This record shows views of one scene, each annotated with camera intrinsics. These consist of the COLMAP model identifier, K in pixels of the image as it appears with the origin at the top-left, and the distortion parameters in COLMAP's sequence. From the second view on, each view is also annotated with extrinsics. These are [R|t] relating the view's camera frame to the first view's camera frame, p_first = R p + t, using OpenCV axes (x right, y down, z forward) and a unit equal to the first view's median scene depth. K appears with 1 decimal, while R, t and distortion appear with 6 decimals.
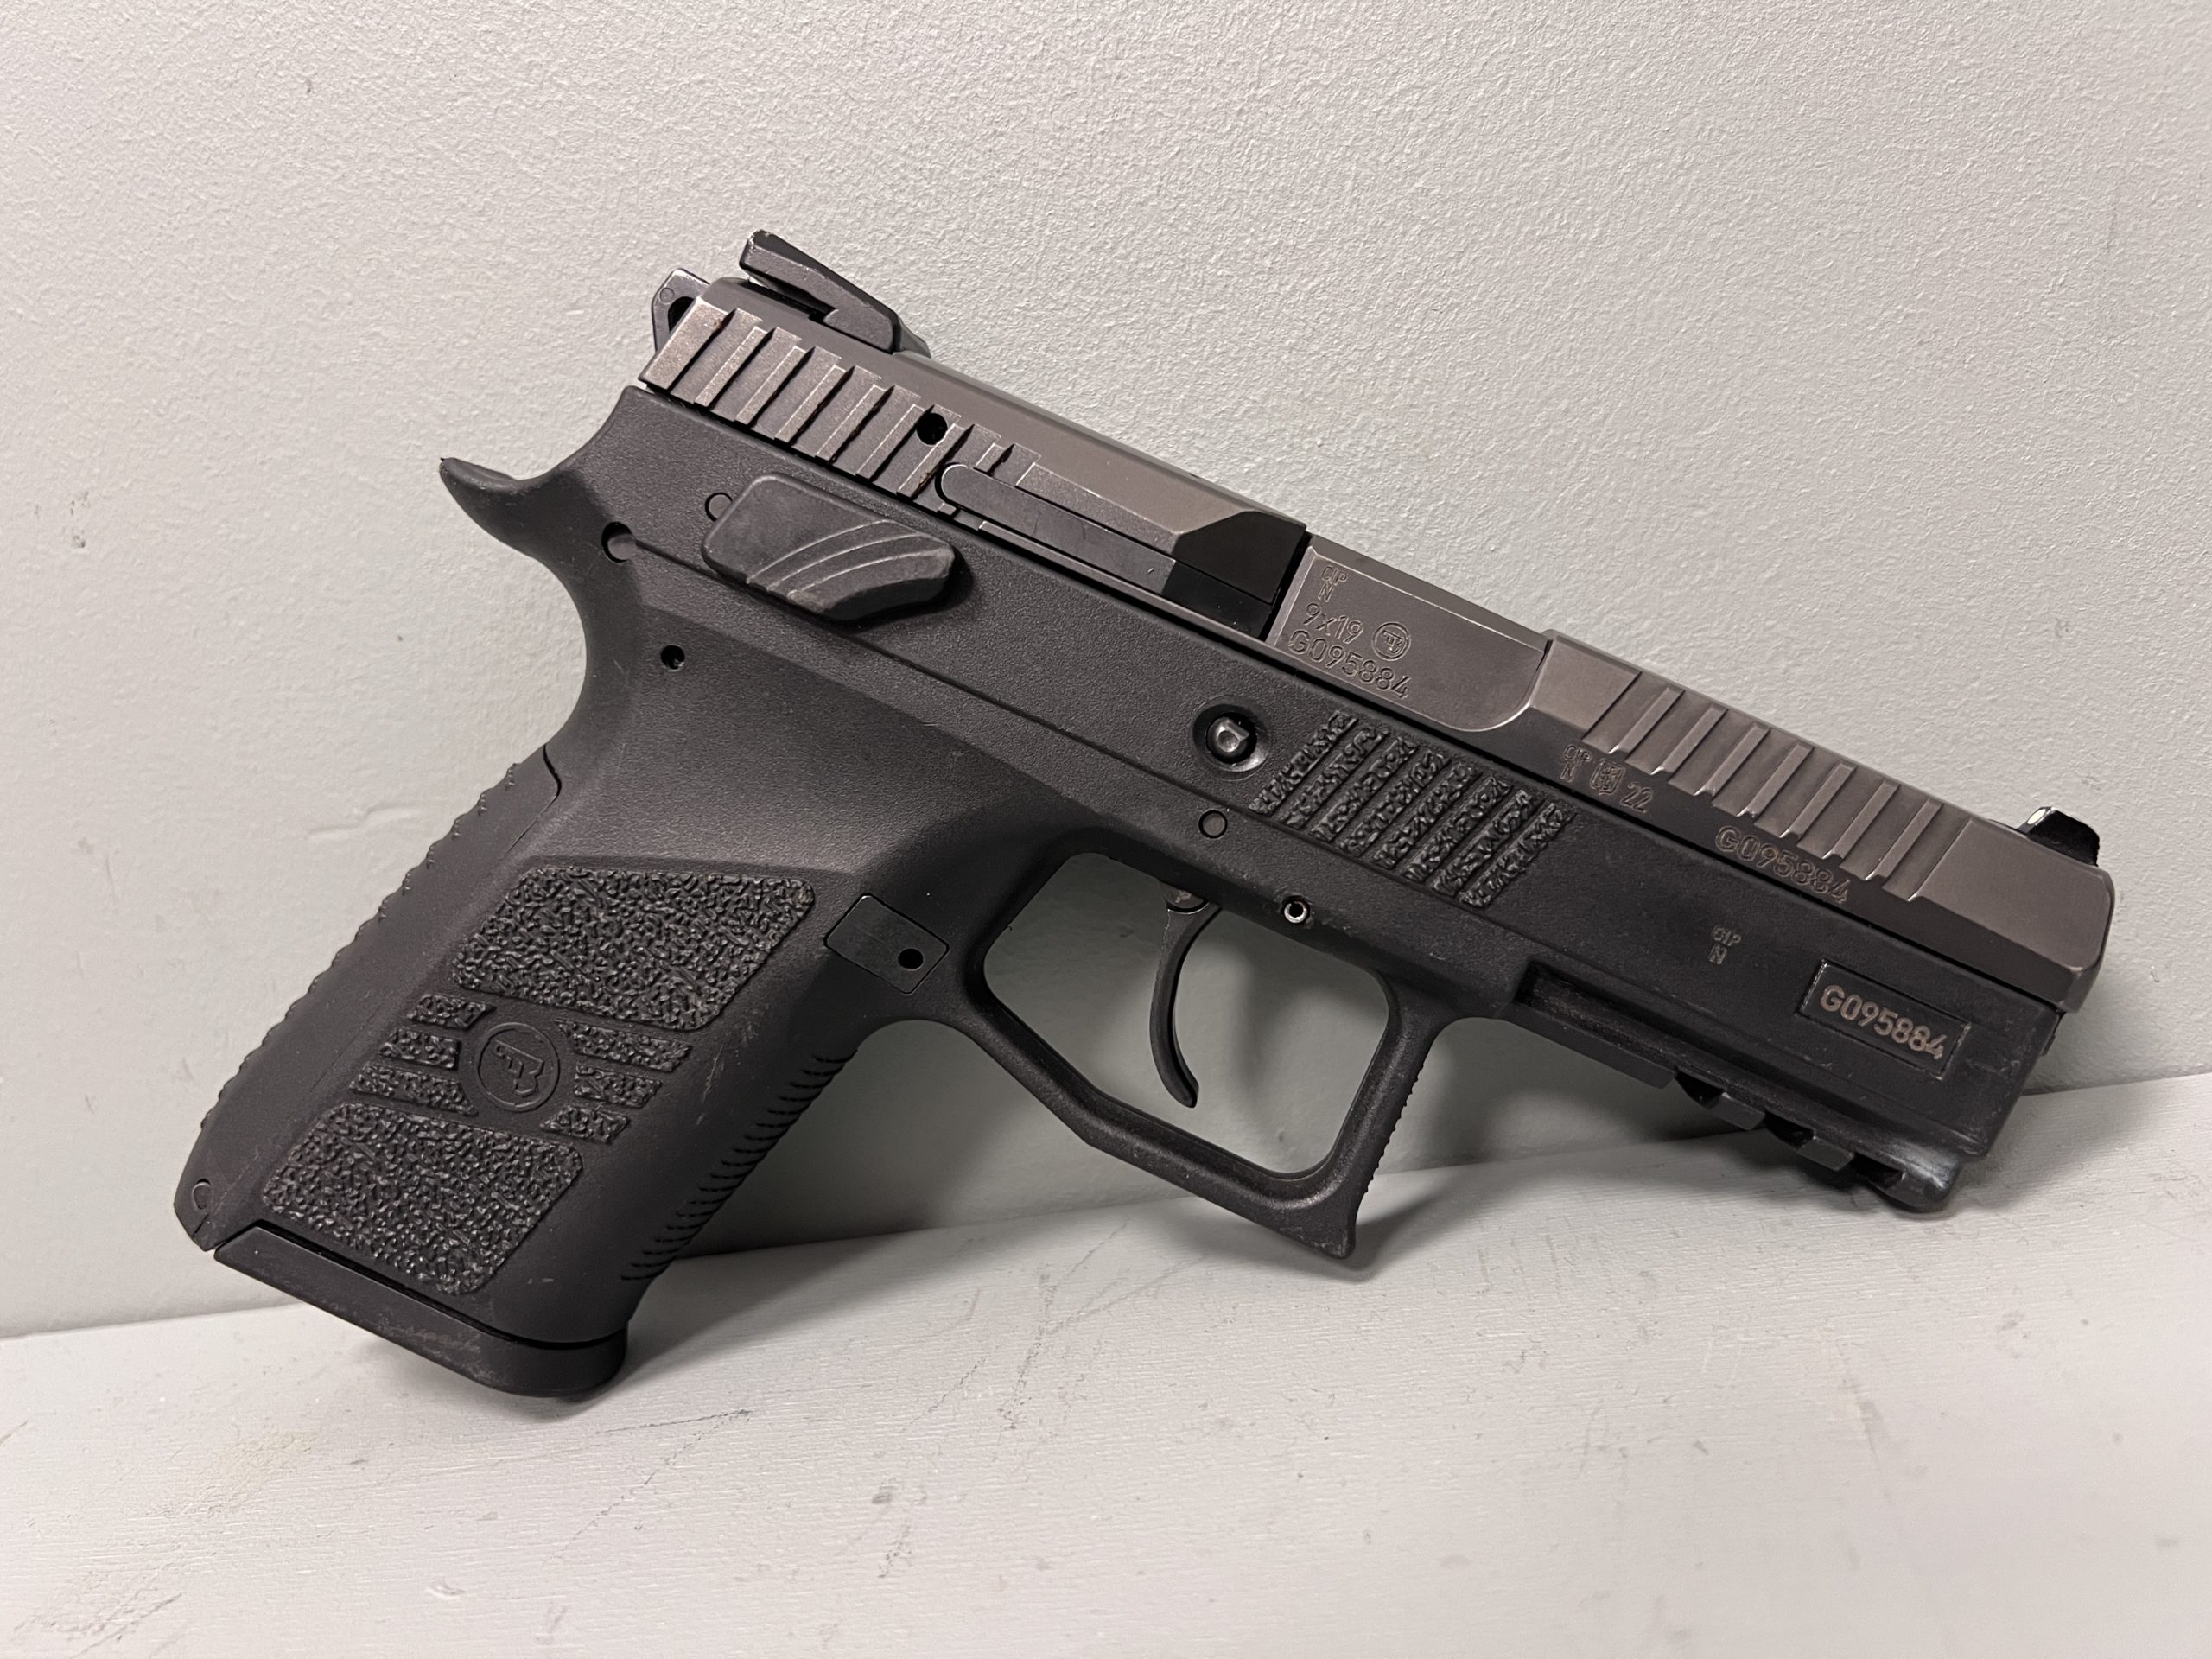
lens RADIAL K [[1622.1, 0, 1157.7], [0, 1622.1, 841.1], [0, 0, 1]] dist [-0.005185, 0.009292]
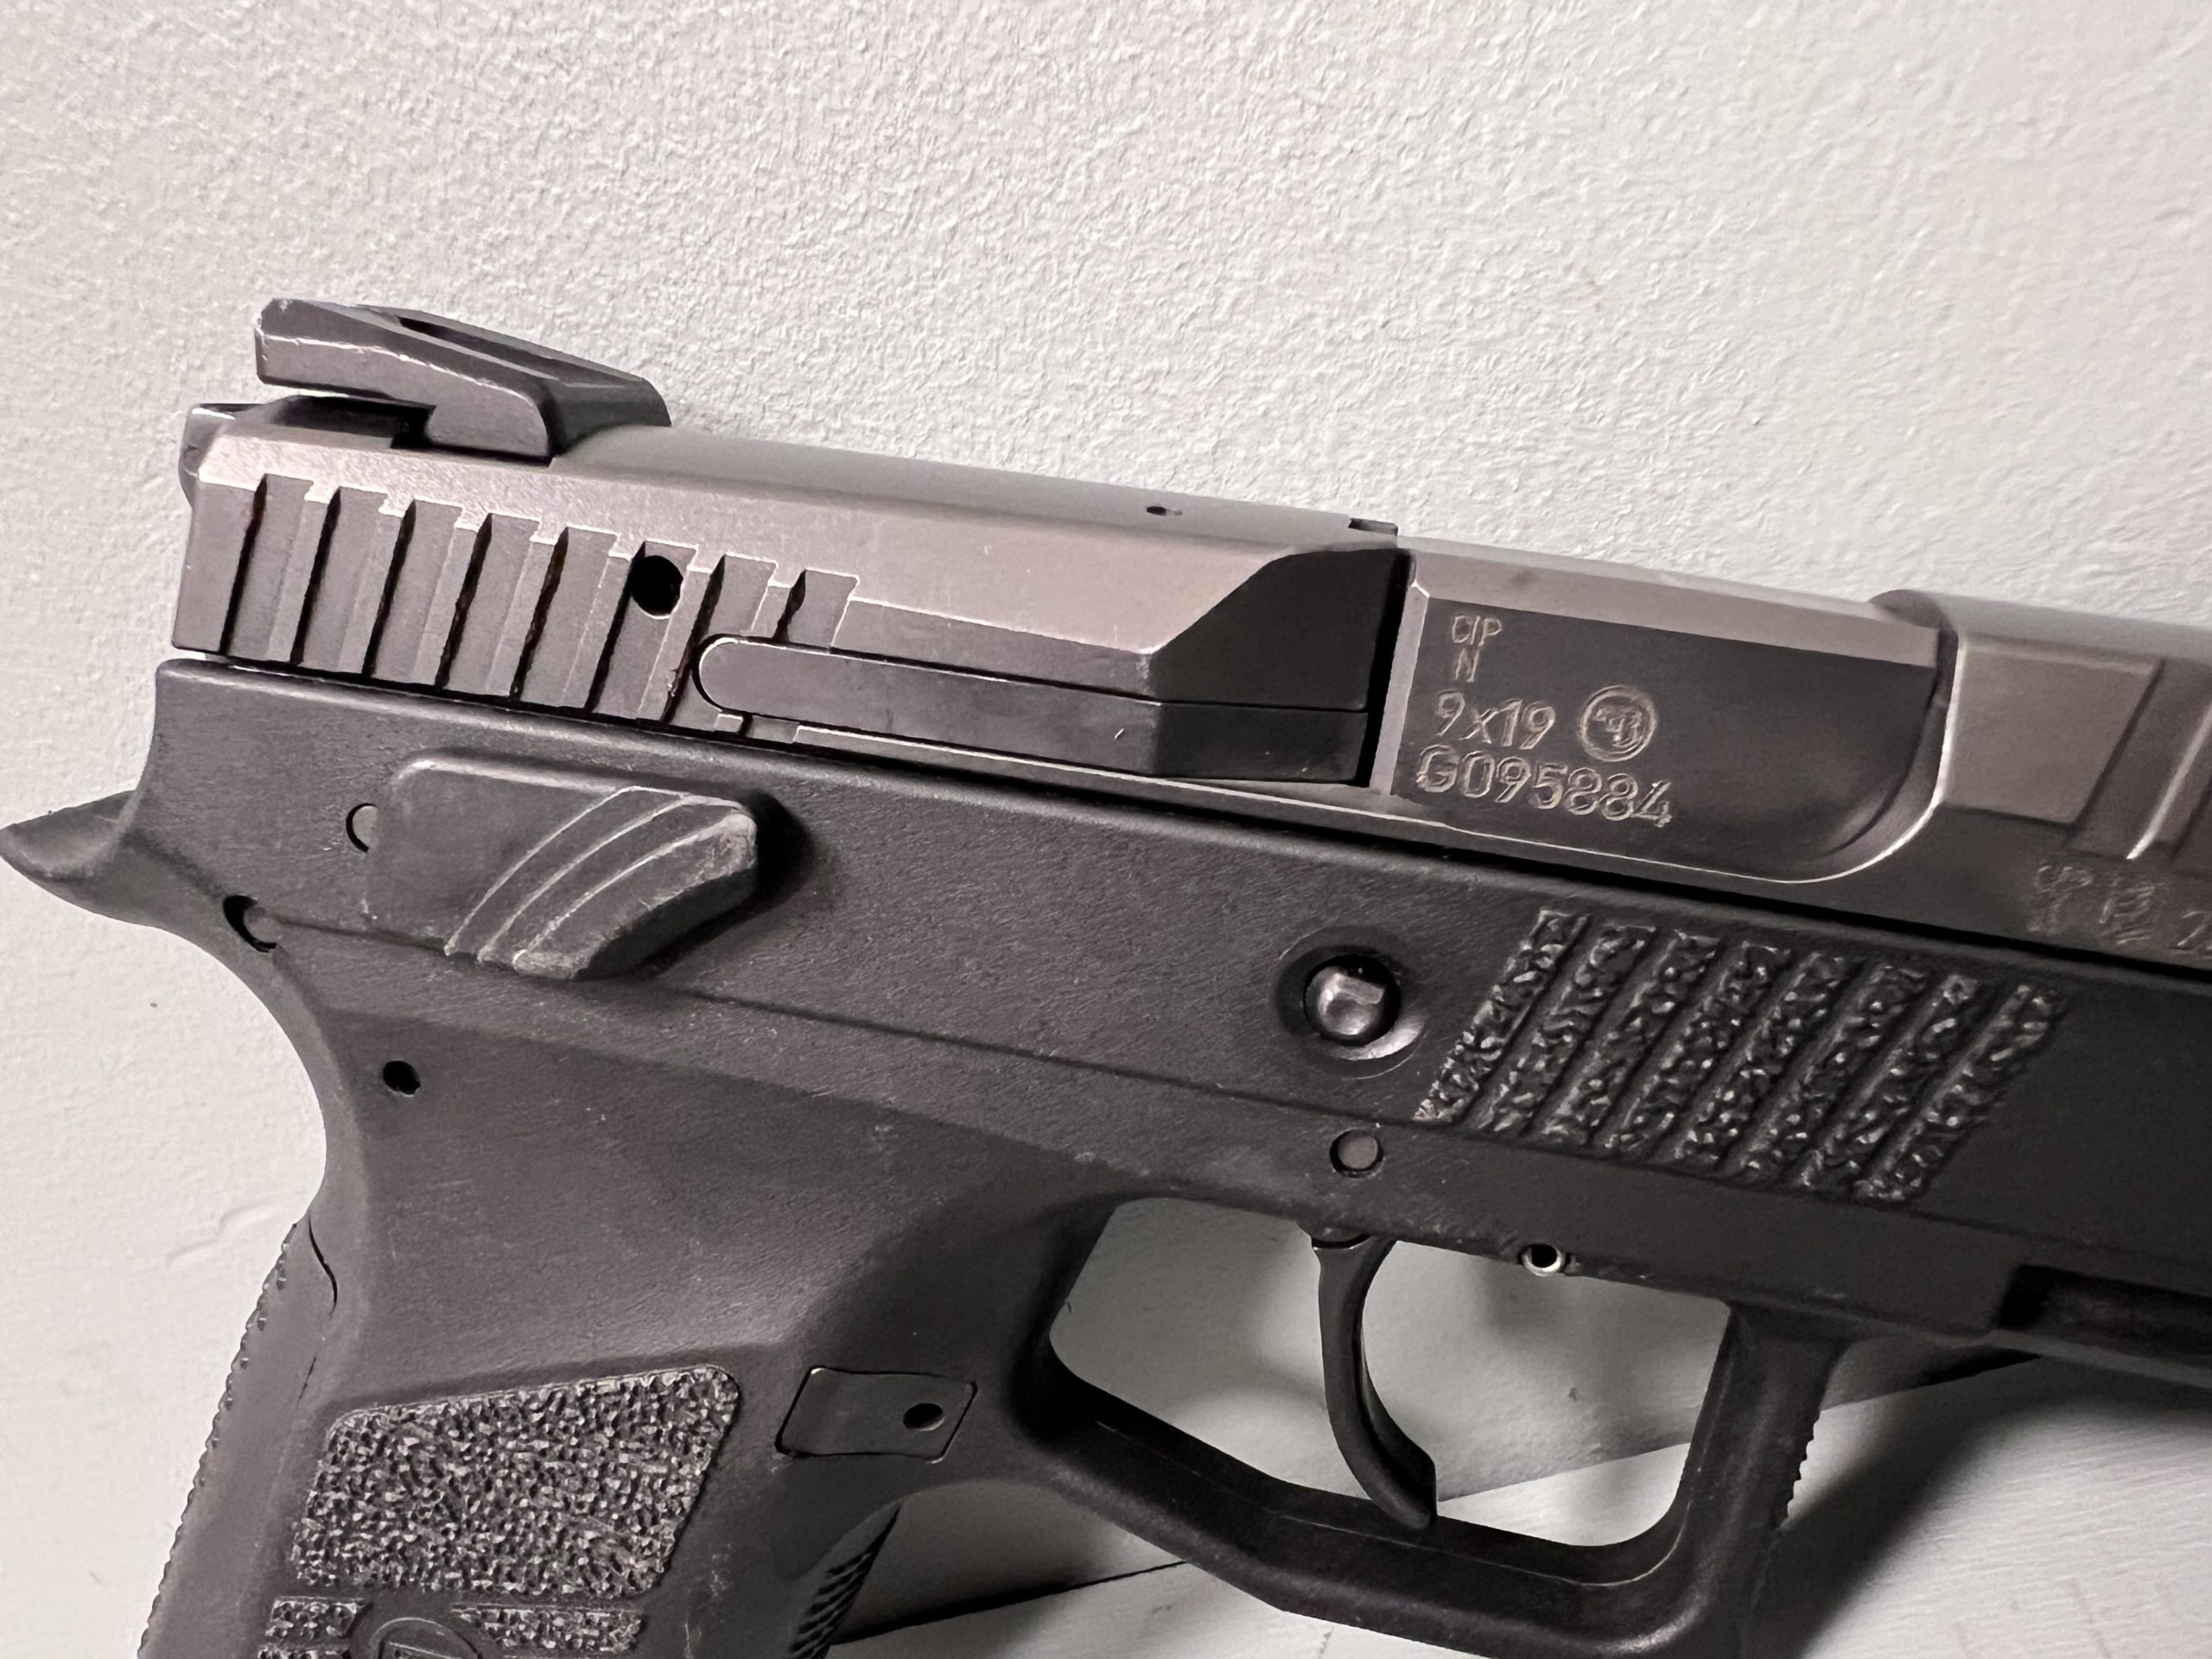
lens RADIAL K [[1635.0, 0, 1026.5], [0, 1635.0, 1021.8], [0, 0, 1]] dist [-0.046539, 0.025004]
pose [[0.947328, -0.232273, -0.220496, 0.058636], [0.277944, 0.938311, 0.205716, -0.190690], [0.159112, -0.256166, 0.953448, 0.460857]]
